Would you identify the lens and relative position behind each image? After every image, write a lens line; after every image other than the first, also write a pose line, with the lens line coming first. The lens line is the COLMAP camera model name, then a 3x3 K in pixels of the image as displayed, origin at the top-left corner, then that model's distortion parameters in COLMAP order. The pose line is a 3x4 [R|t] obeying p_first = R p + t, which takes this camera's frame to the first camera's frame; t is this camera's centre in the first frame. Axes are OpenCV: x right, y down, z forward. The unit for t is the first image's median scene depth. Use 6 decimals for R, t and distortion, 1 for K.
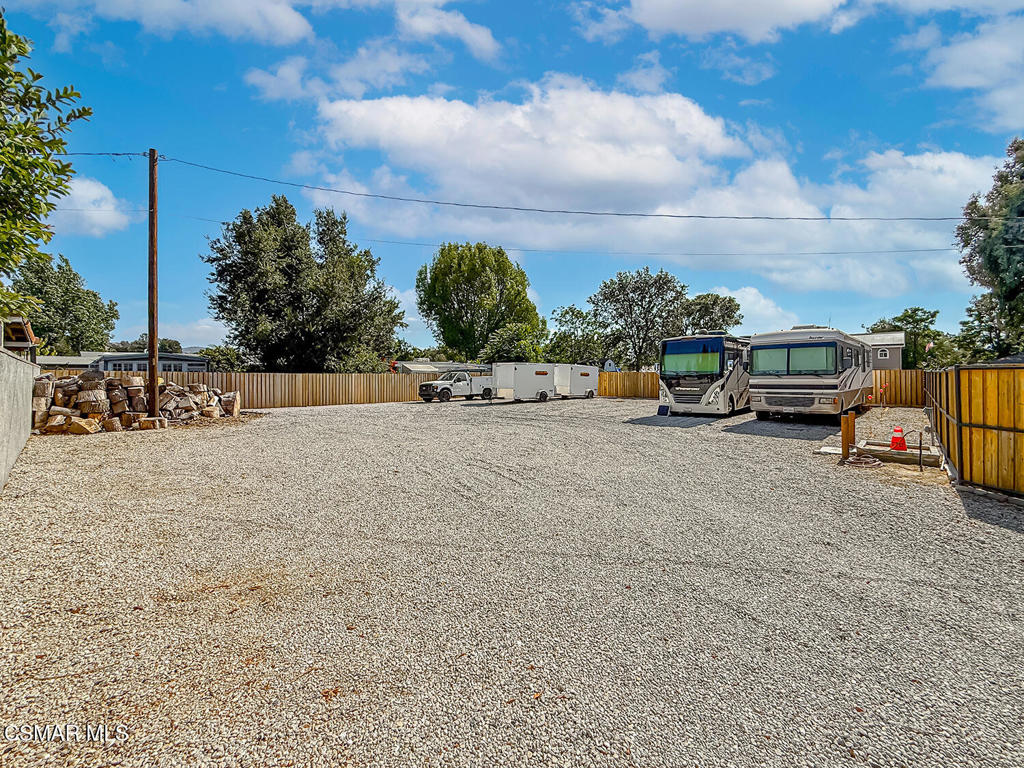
lens RADIAL K [[415.8, 0, 497.8], [0, 415.8, 373.7], [0, 0, 1]] dist [0.004895, -0.000715]
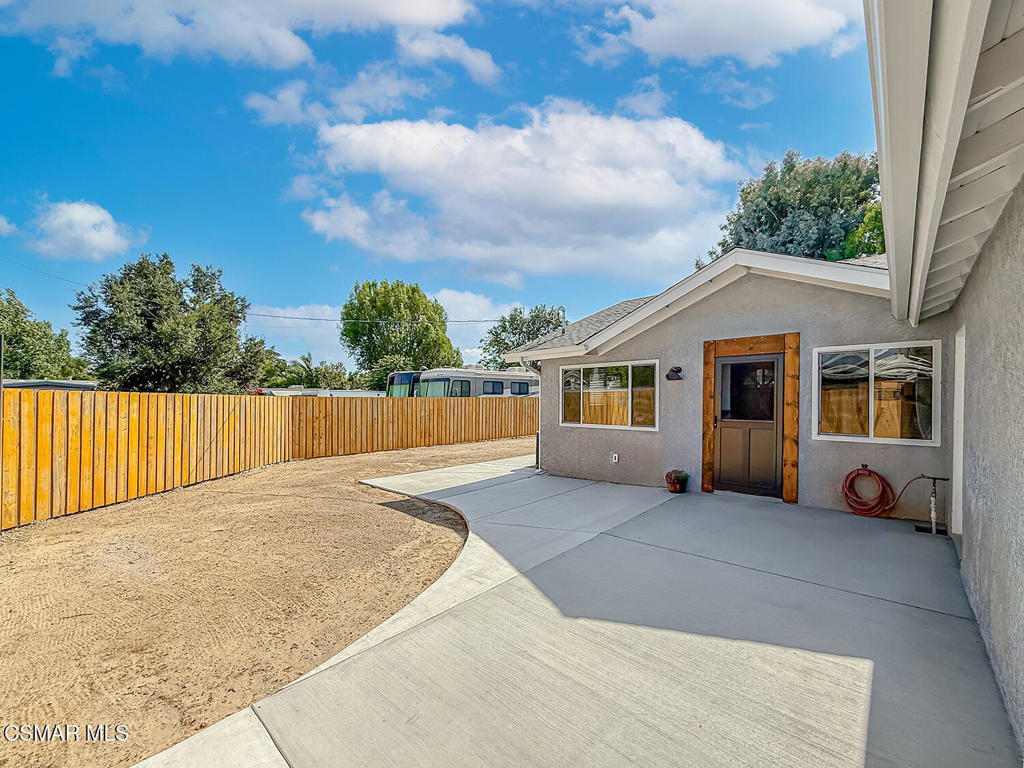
lens RADIAL K [[415.8, 0, 508.5], [0, 415.8, 402.3], [0, 0, 1]] dist [0.004895, -0.000715]
pose [[0.999960, 0.003477, 0.008283, 0.570067], [-0.003538, 0.999967, 0.007374, -0.001545], [-0.008257, -0.007403, 0.999939, -0.259677]]
